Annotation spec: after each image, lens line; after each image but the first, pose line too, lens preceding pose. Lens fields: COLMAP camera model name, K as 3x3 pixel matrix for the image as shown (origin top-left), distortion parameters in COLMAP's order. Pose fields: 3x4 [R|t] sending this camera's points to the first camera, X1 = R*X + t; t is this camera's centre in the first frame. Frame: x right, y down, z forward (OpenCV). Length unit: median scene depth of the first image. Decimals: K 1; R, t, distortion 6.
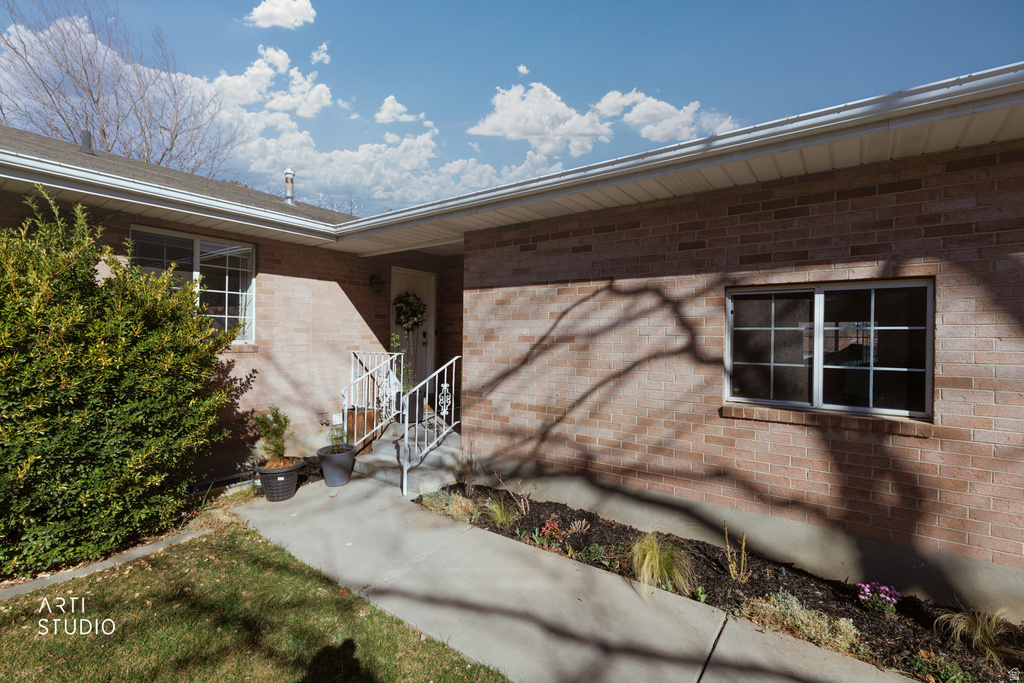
lens RADIAL K [[463.0, 0, 511.8], [0, 463.0, 339.6], [0, 0, 1]] dist [0.000124, -0.000003]
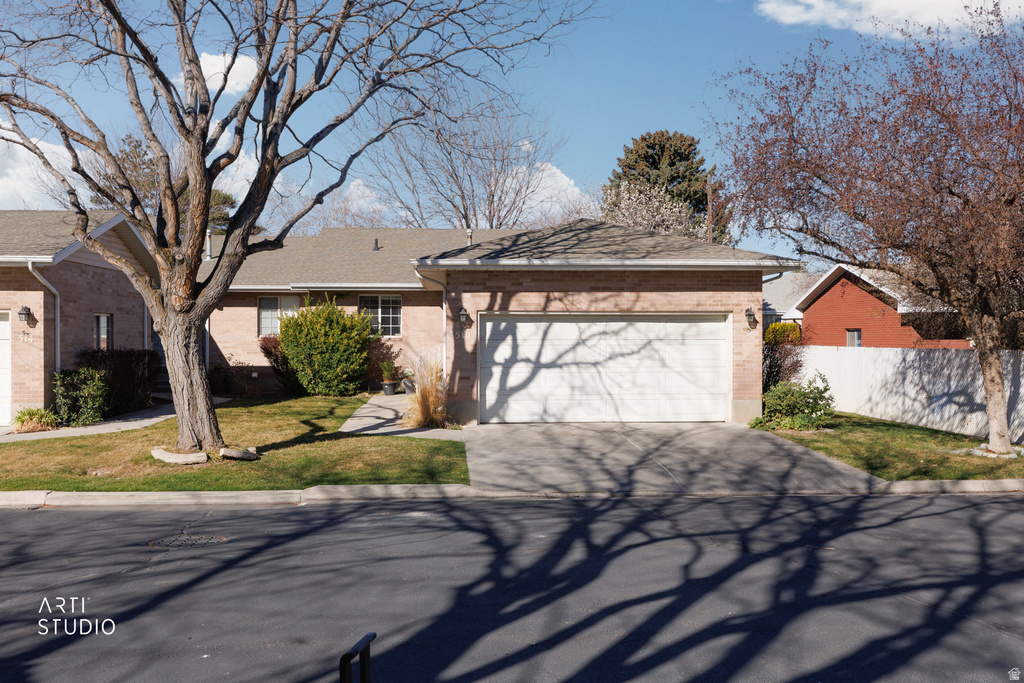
lens RADIAL K [[1031.9, 0, 512.0], [0, 1031.9, 341.3], [0, 0, 1]] dist [0.000036, 0.000000]
pose [[0.653877, -0.009888, -0.756536, 3.773049], [0.008030, 0.999949, -0.006129, 0.065664], [0.756558, -0.002067, 0.653923, -1.981791]]
